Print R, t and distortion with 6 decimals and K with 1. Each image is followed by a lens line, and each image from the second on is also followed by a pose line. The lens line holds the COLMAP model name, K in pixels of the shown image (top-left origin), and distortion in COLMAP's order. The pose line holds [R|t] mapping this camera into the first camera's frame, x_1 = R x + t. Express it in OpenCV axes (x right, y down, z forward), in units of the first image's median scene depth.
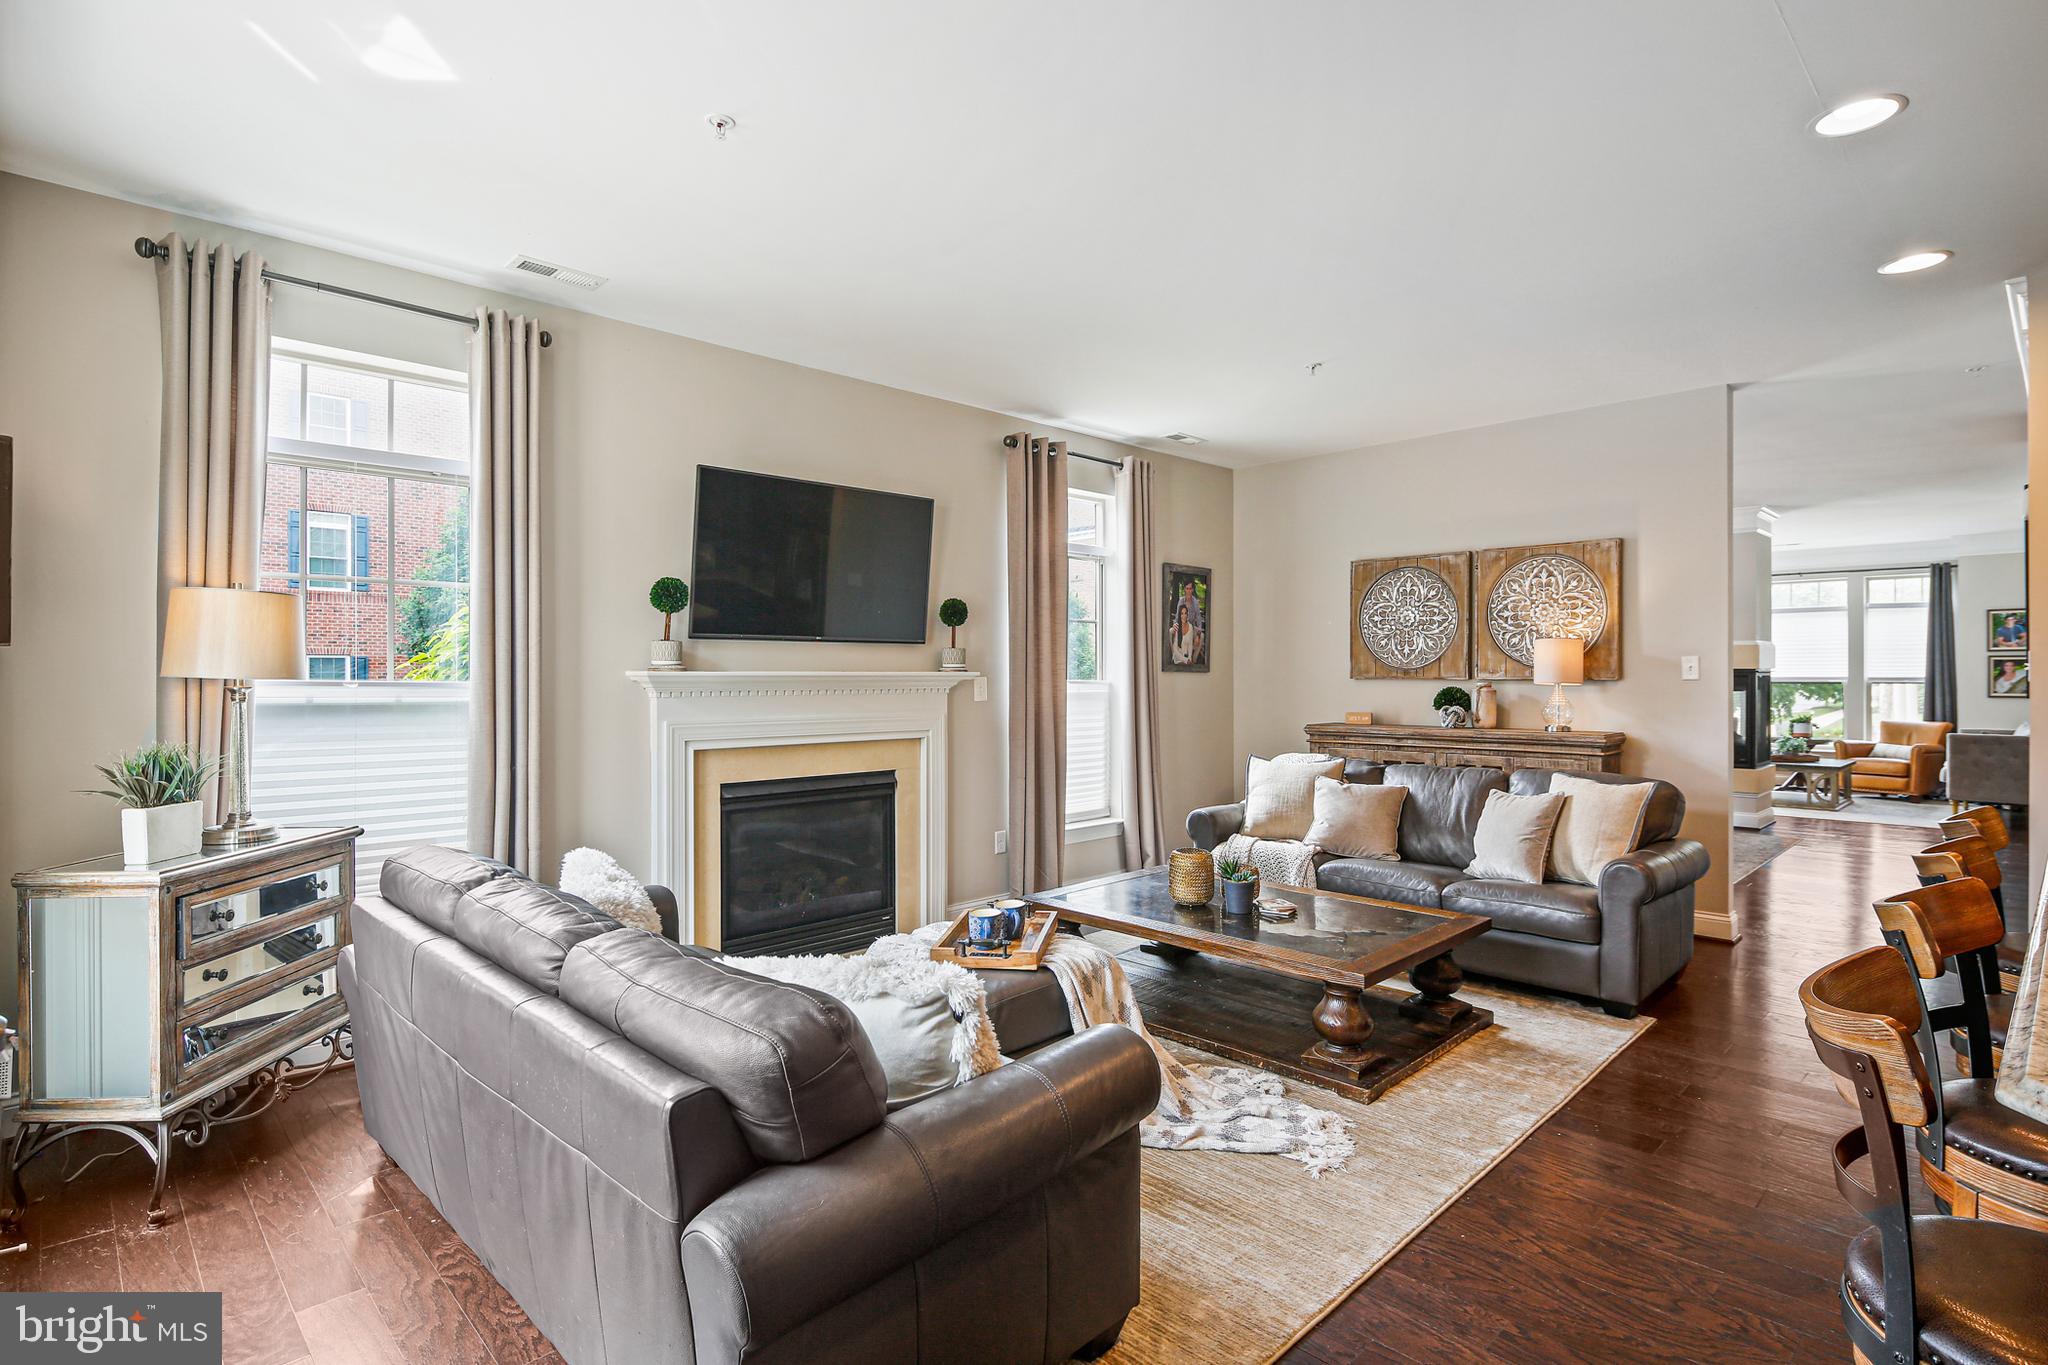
lens RADIAL K [[1020.7, 0, 1024.0], [0, 1020.7, 674.2], [0, 0, 1]] dist [0.001172, 0.000102]
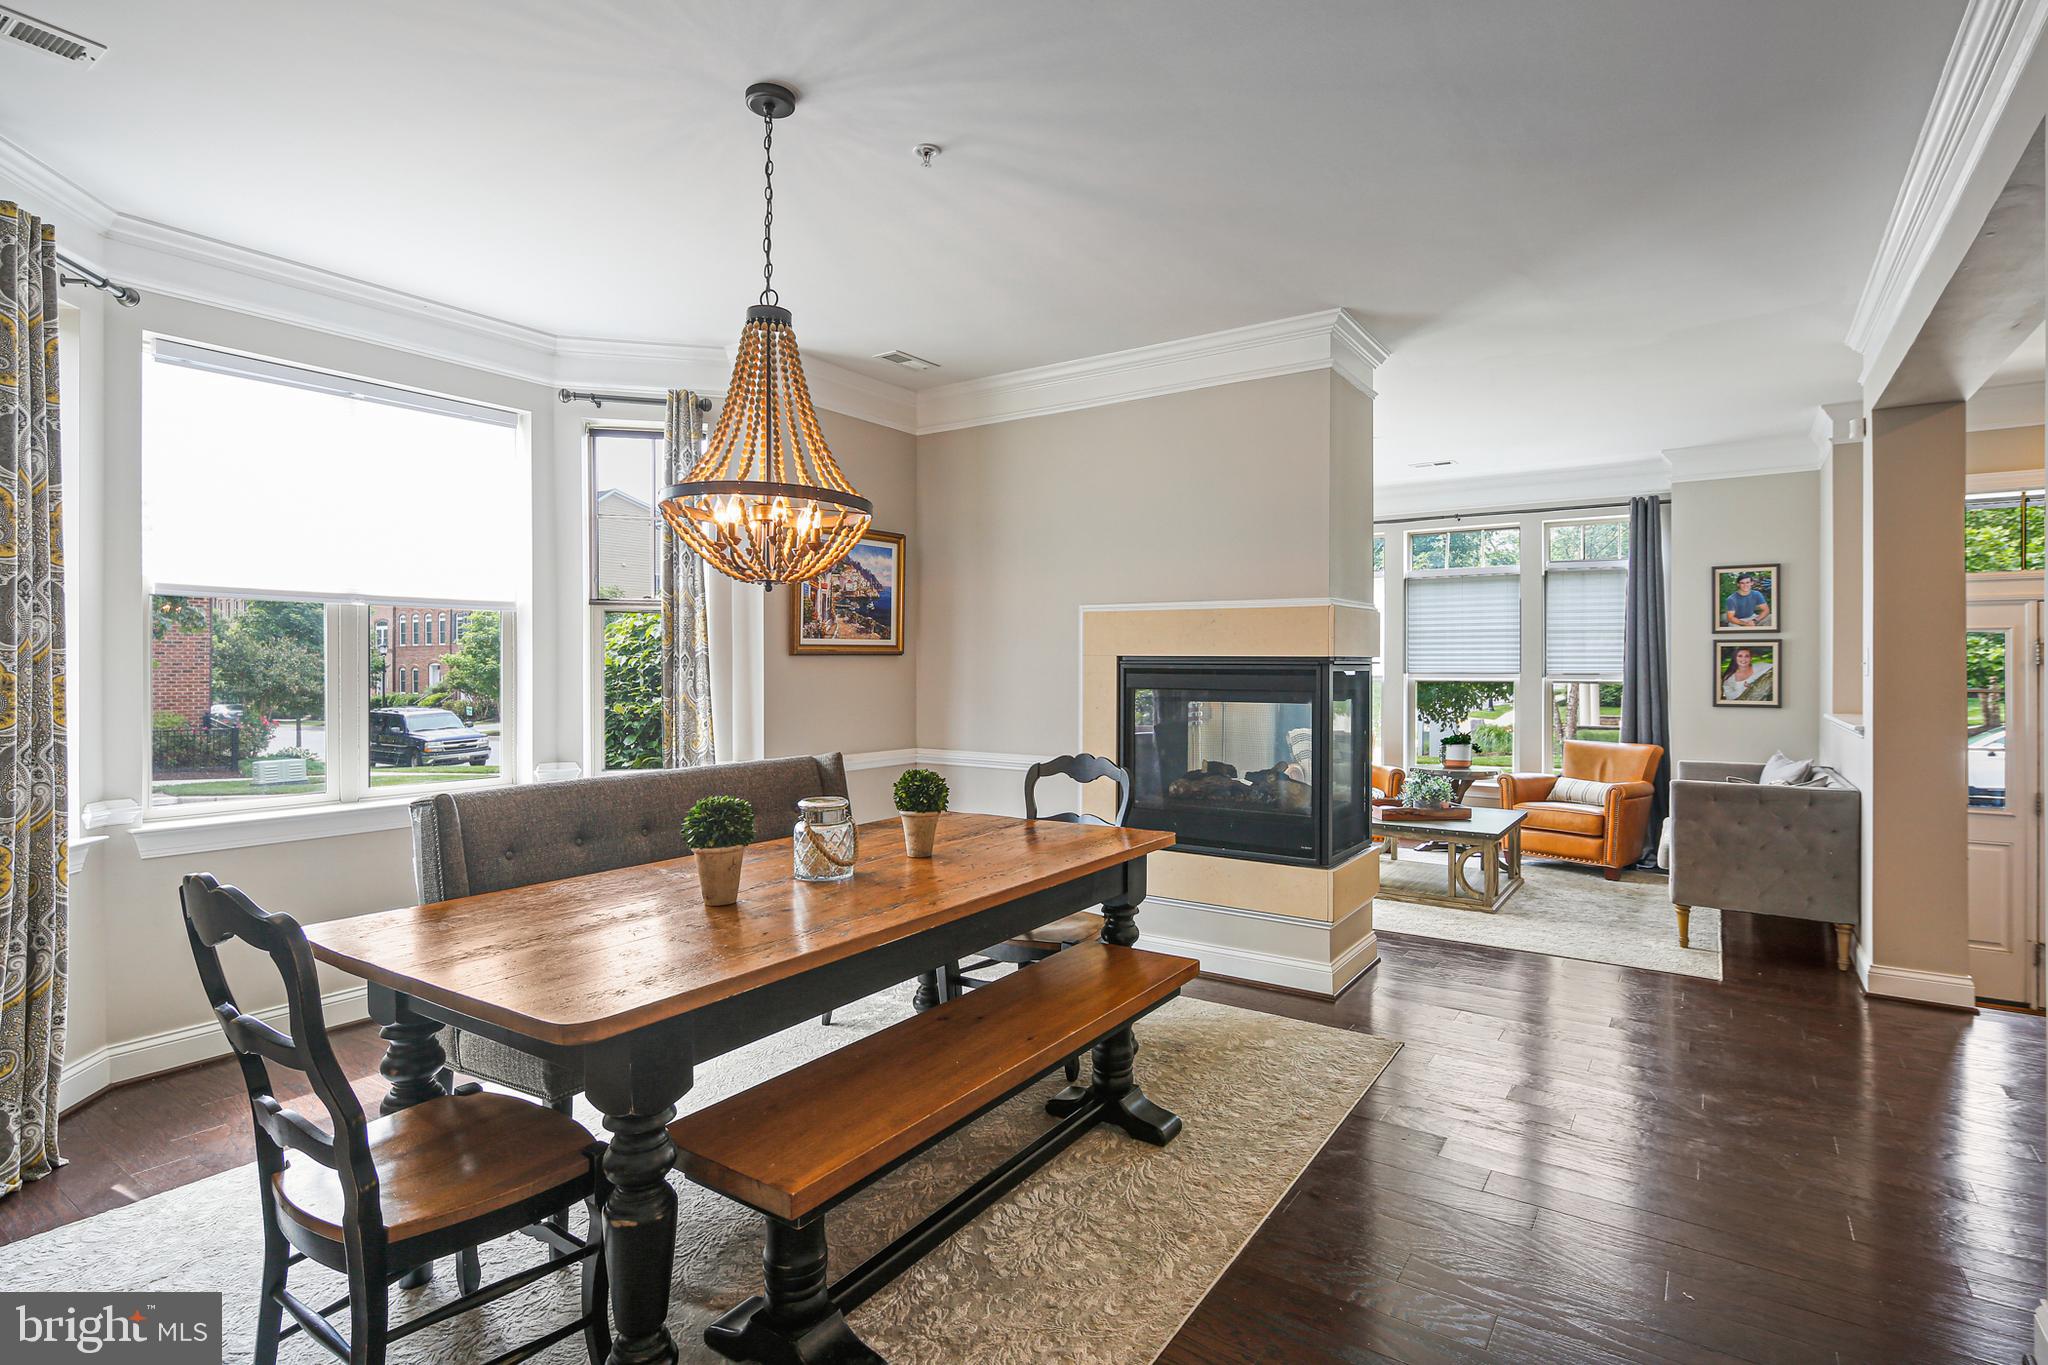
lens RADIAL K [[1014.7, 0, 992.7], [0, 1014.7, 669.3], [0, 0, 1]] dist [-0.003823, -0.001325]
pose [[0.983010, -0.001189, 0.183550, 0.392363], [0.000431, 0.999991, 0.004170, -0.003044], [-0.183554, -0.004020, 0.983001, 0.467933]]
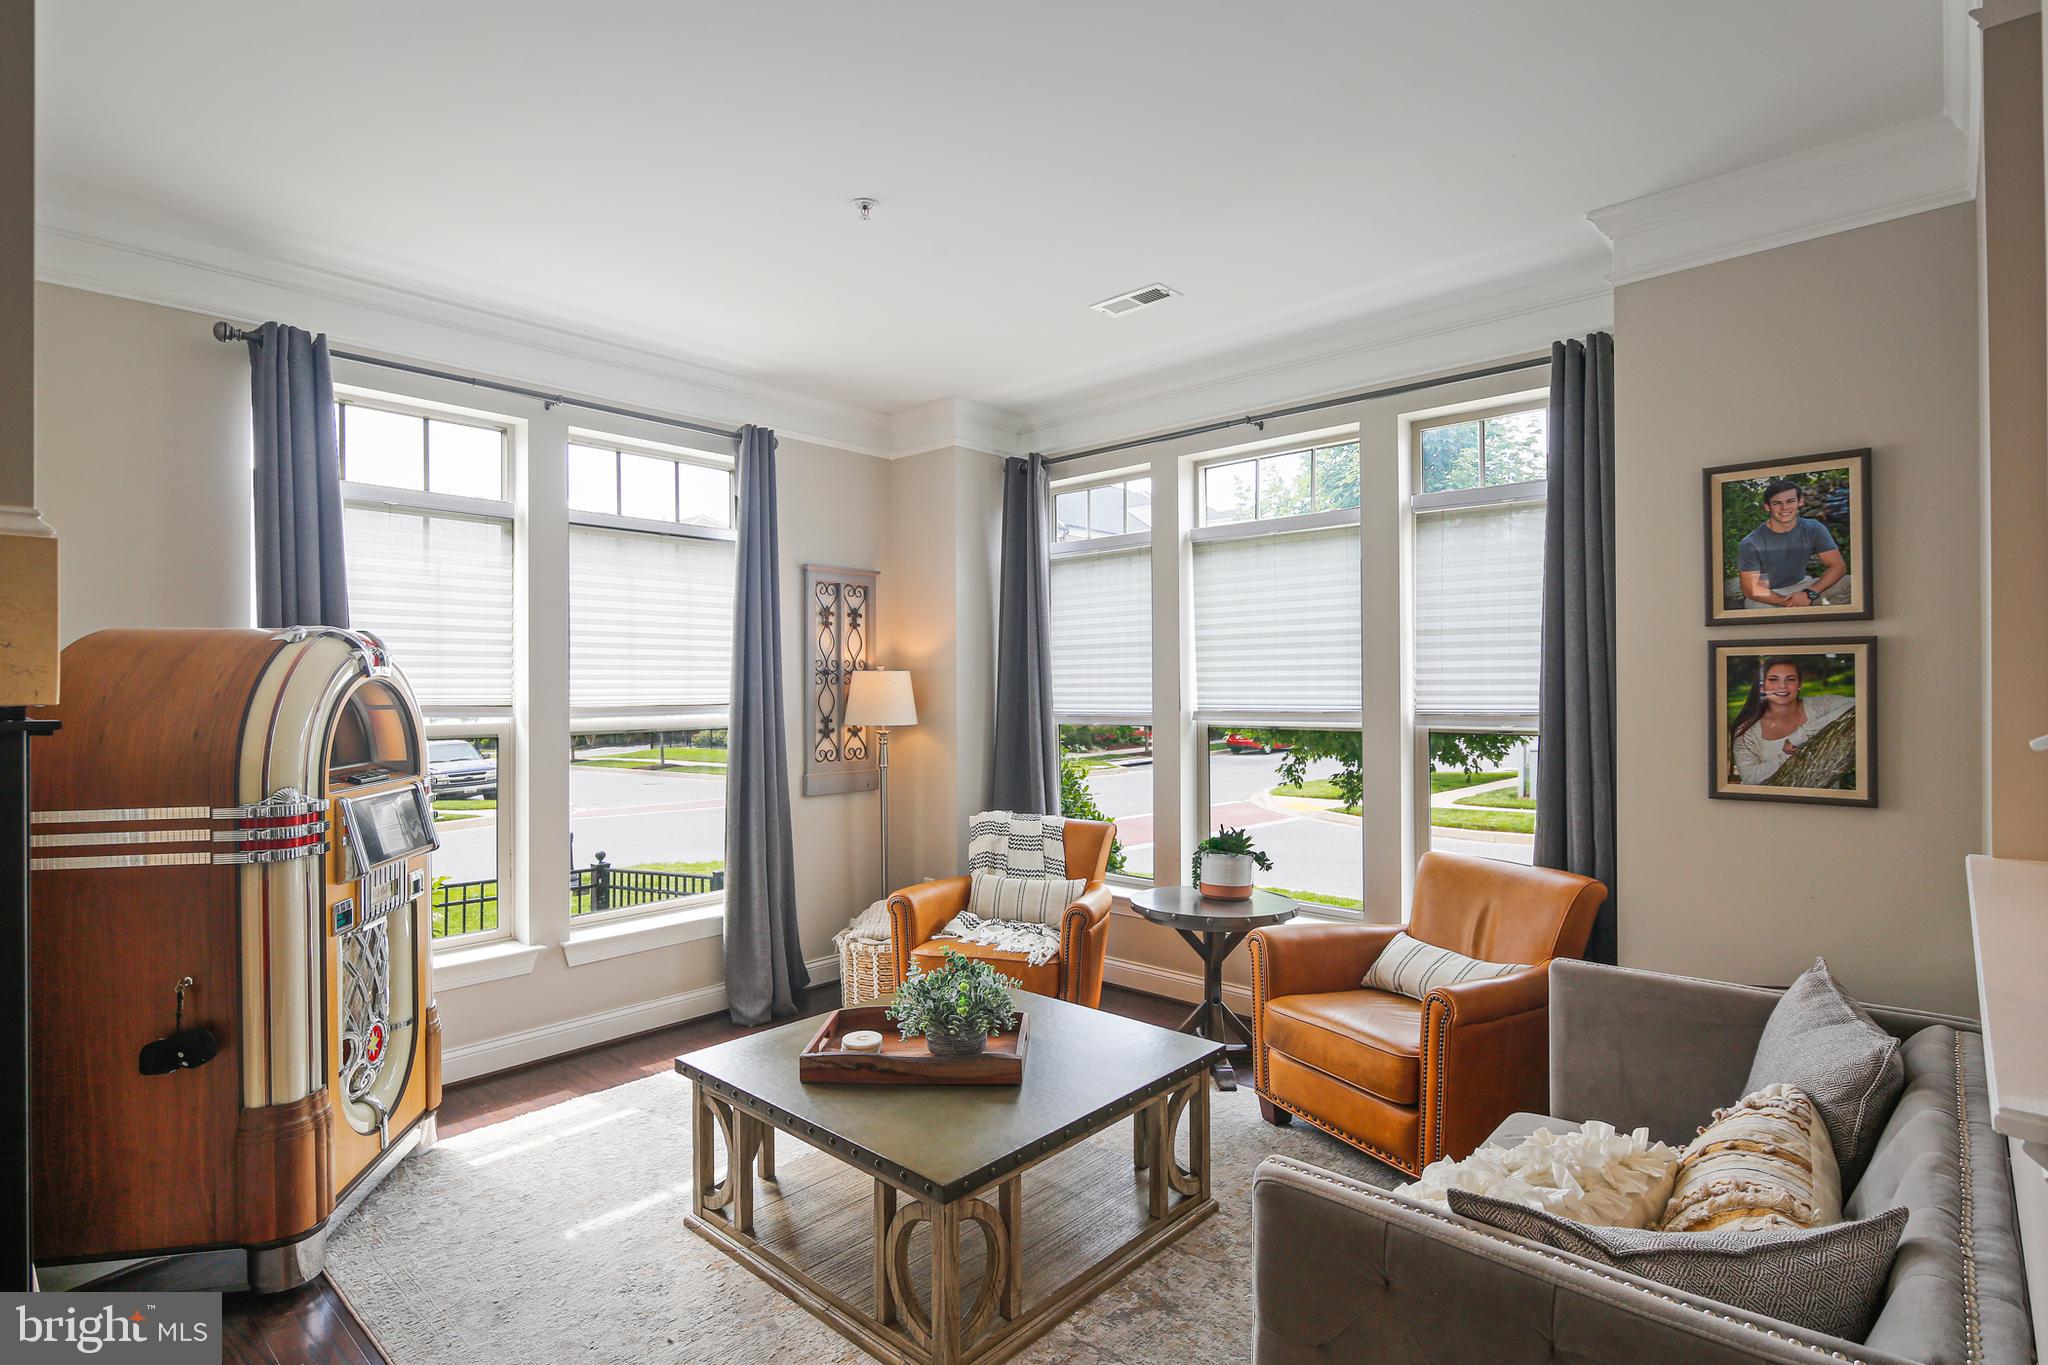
lens RADIAL K [[1003.5, 0, 1027.4], [0, 1003.5, 685.8], [0, 0, 1]] dist [-0.001429, -0.001076]
pose [[0.998140, -0.006400, 0.060619, 0.747149], [0.006580, 0.999974, -0.002777, -0.007029], [-0.060600, 0.003170, 0.998157, 0.747202]]
